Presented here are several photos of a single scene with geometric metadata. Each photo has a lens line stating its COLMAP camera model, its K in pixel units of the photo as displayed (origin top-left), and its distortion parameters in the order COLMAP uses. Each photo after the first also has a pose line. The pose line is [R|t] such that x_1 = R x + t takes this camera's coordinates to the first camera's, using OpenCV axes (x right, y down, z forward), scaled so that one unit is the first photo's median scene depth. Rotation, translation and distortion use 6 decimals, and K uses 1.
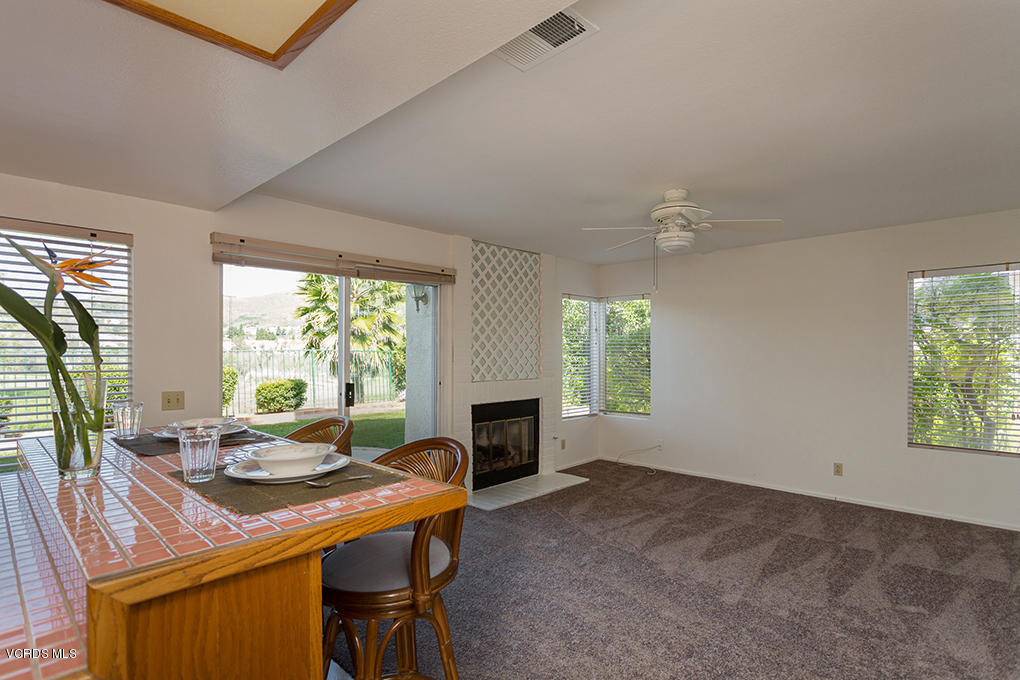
lens RADIAL K [[520.1, 0, 523.4], [0, 520.1, 359.8], [0, 0, 1]] dist [0.001833, 0.000681]
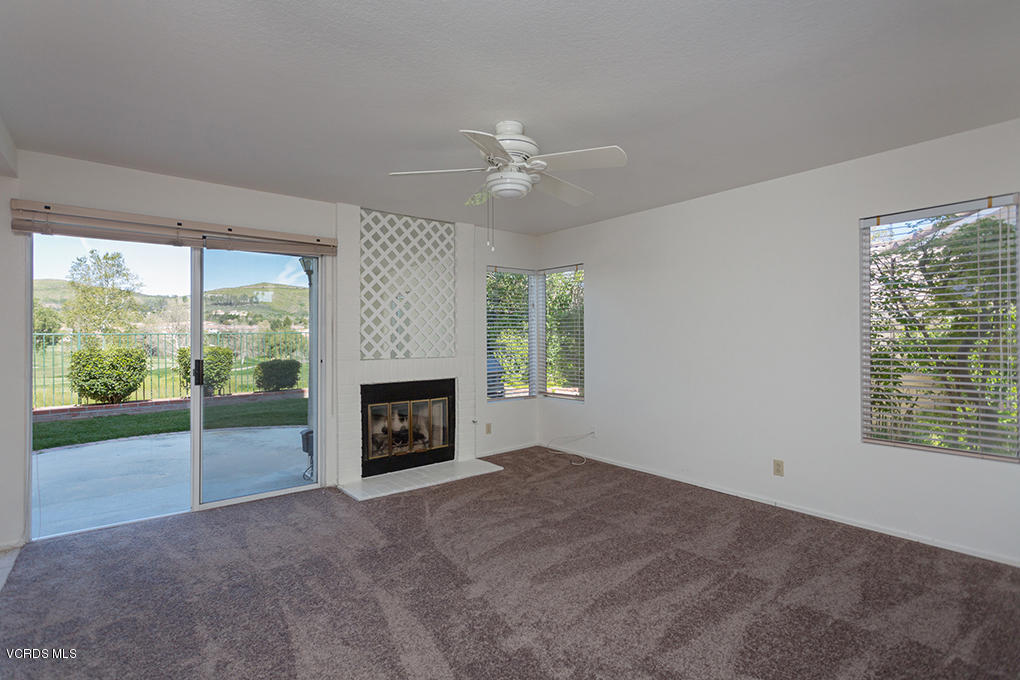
lens RADIAL K [[488.3, 0, 506.5], [0, 488.3, 340.5], [0, 0, 1]] dist [0.002476, 0.000350]
pose [[0.988474, -0.004741, -0.151320, 0.301681], [0.003462, 0.999956, -0.008714, 0.016868], [0.151354, 0.008090, 0.988446, 0.180782]]
